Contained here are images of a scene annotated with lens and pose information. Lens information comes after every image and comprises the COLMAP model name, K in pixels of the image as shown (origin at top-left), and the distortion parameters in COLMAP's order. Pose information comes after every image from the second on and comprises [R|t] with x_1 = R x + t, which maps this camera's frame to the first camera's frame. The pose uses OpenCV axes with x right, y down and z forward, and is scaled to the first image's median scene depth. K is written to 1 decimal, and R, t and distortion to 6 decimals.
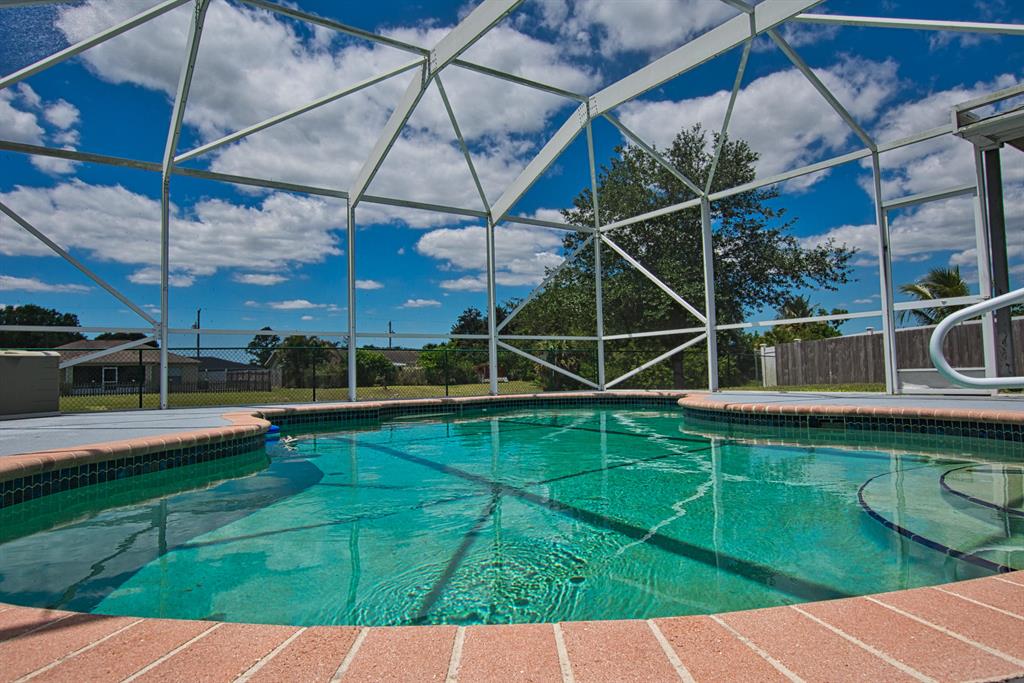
lens RADIAL K [[648.8, 0, 515.2], [0, 648.8, 338.1], [0, 0, 1]] dist [-0.012236, 0.005103]
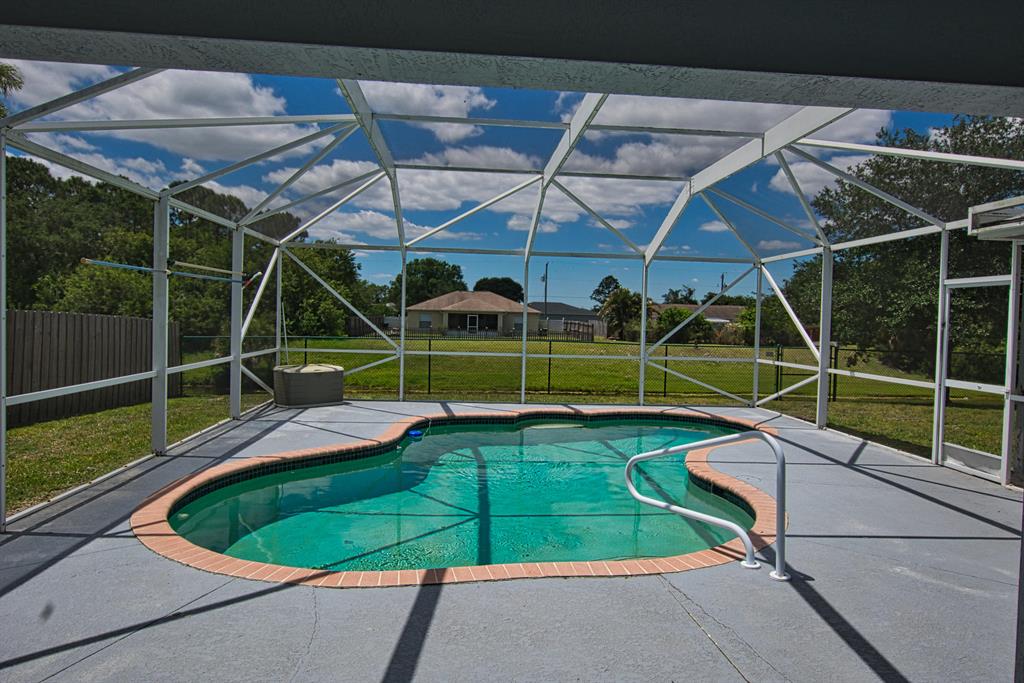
lens RADIAL K [[648.8, 0, 512.3], [0, 648.8, 339.7], [0, 0, 1]] dist [-0.012236, 0.005103]
pose [[0.861429, 0.063885, -0.503844, 0.361181], [-0.018460, 0.995340, 0.094645, -0.144695], [0.507542, -0.072229, 0.858594, -0.170622]]
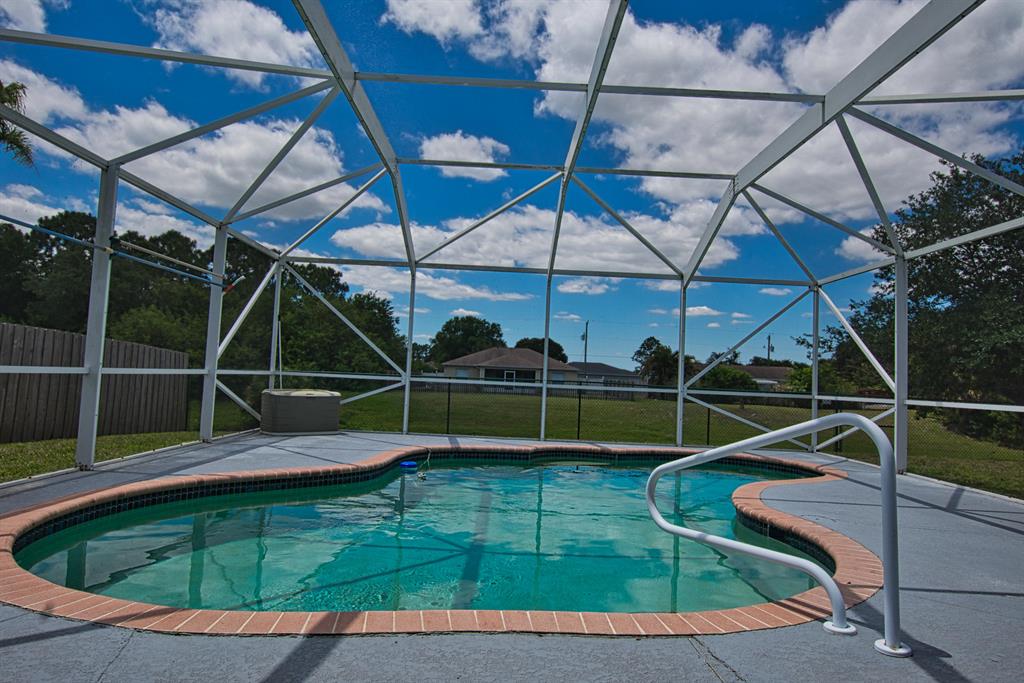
lens RADIAL K [[648.8, 0, 511.3], [0, 648.8, 336.9], [0, 0, 1]] dist [-0.012236, 0.005103]
pose [[0.825926, 0.024455, -0.563247, 0.327250], [-0.032427, 0.999465, -0.004154, -0.076653], [0.562845, 0.021696, 0.826278, -0.040120]]
